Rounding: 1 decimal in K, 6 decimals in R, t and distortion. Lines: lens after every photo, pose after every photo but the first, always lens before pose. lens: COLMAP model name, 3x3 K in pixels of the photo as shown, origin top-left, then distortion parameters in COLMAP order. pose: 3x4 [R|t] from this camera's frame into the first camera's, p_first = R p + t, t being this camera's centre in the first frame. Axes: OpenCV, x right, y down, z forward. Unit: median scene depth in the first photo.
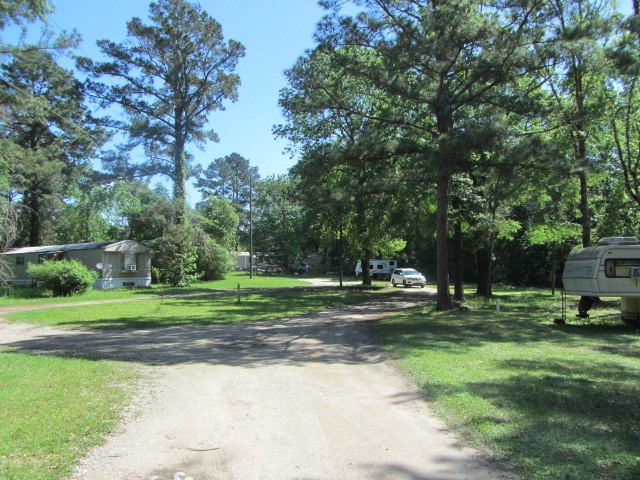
lens RADIAL K [[520.4, 0, 320.0], [0, 520.4, 240.0], [0, 0, 1]] dist [-0.029330, -0.002522]
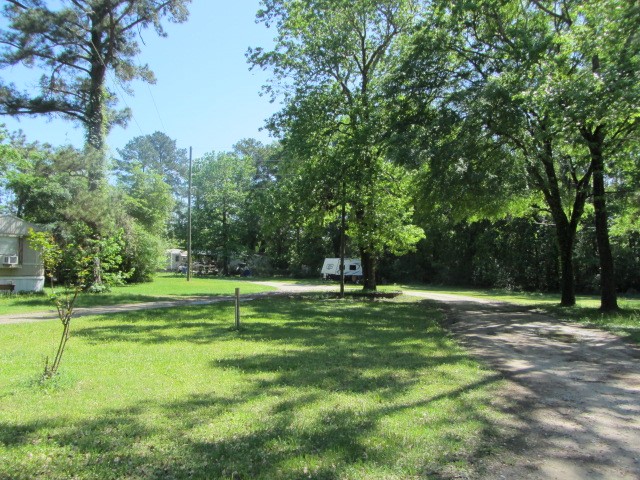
lens RADIAL K [[520.4, 0, 320.0], [0, 520.4, 240.0], [0, 0, 1]] dist [-0.029330, -0.002522]
pose [[0.986287, 0.020063, 0.163817, -0.093165], [-0.018671, 0.999775, -0.010032, 0.025281], [-0.163982, 0.006836, 0.986440, 0.305184]]
